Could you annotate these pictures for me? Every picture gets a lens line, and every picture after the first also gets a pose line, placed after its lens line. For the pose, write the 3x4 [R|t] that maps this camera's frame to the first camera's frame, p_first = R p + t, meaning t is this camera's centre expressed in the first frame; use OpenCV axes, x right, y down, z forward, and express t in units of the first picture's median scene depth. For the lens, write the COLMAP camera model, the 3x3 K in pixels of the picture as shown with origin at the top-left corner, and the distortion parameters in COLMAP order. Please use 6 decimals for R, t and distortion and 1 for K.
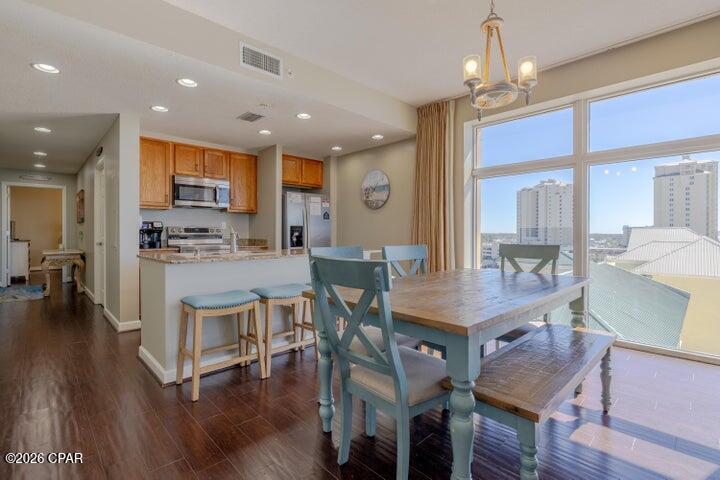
lens RADIAL K [[337.5, 0, 361.9], [0, 337.5, 237.9], [0, 0, 1]] dist [-0.009566, 0.002059]
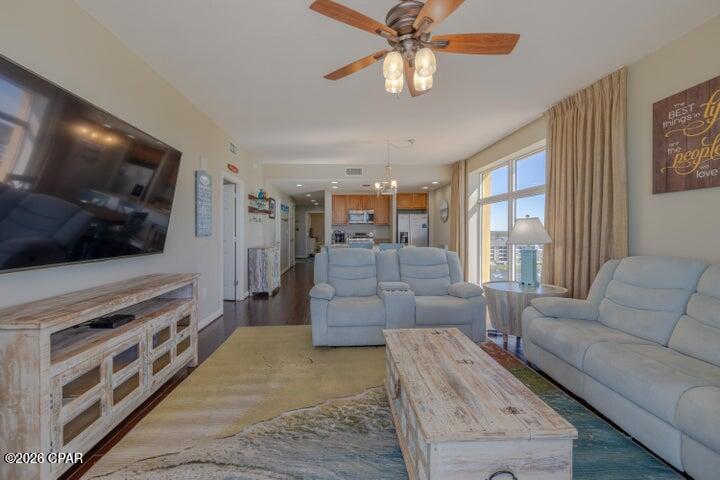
lens RADIAL K [[302.5, 0, 352.8], [0, 302.5, 235.3], [0, 0, 1]] dist [-0.002076, 0.000283]
pose [[0.745165, 0.010319, -0.666801, 0.725361], [-0.011780, 0.999928, 0.002310, -0.020198], [0.666776, 0.006133, 0.745233, -0.432431]]
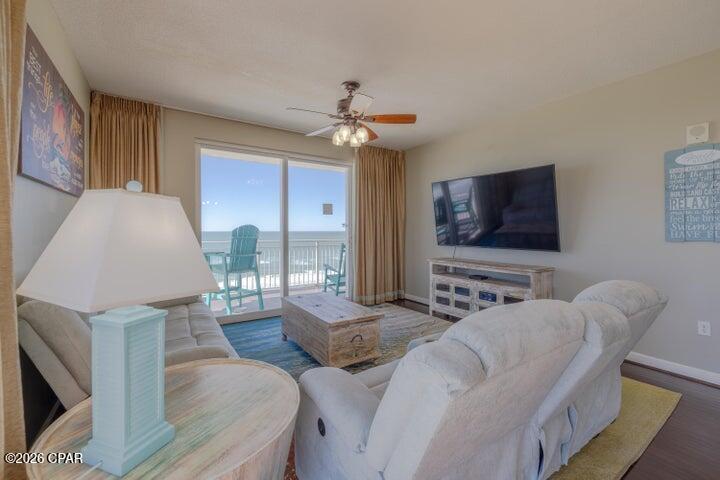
lens RADIAL K [[302.5, 0, 355.1], [0, 302.5, 230.7], [0, 0, 1]] dist [-0.002076, 0.000283]
pose [[-0.980778, 0.000961, 0.195123, 0.399986], [0.004187, 0.999861, 0.016122, -0.041409], [-0.195080, 0.016629, -0.980646, 0.489246]]
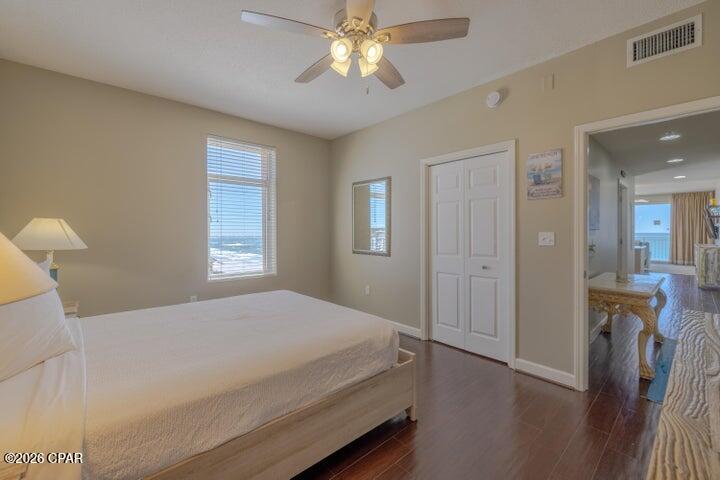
lens RADIAL K [[302.5, 0, 346.2], [0, 302.5, 236.5], [0, 0, 1]] dist [-0.002076, 0.000283]
pose [[0.055089, 0.000980, 0.998481, -1.842232], [0.017170, 0.999851, -0.001928, -0.027340], [-0.998334, 0.017250, 0.055064, 1.861925]]
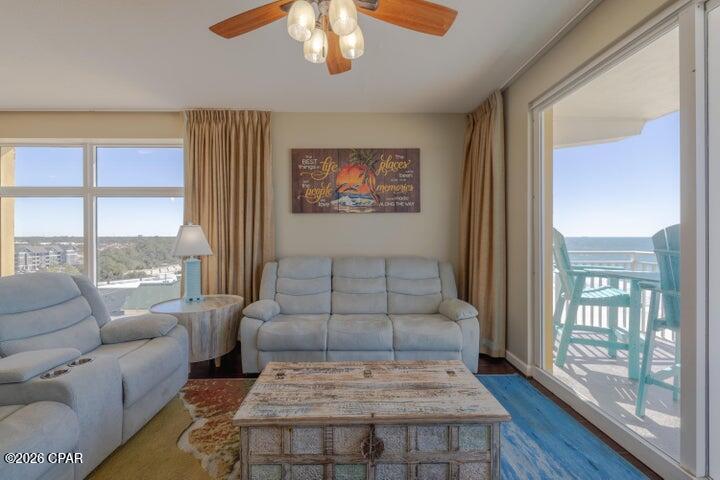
lens RADIAL K [[302.5, 0, 354.6], [0, 302.5, 237.8], [0, 0, 1]] dist [-0.002076, 0.000283]
pose [[0.683392, -0.003170, 0.730045, 0.341969], [0.012121, 0.999902, -0.007005, -0.028436], [-0.729951, 0.013636, 0.683363, -0.316907]]
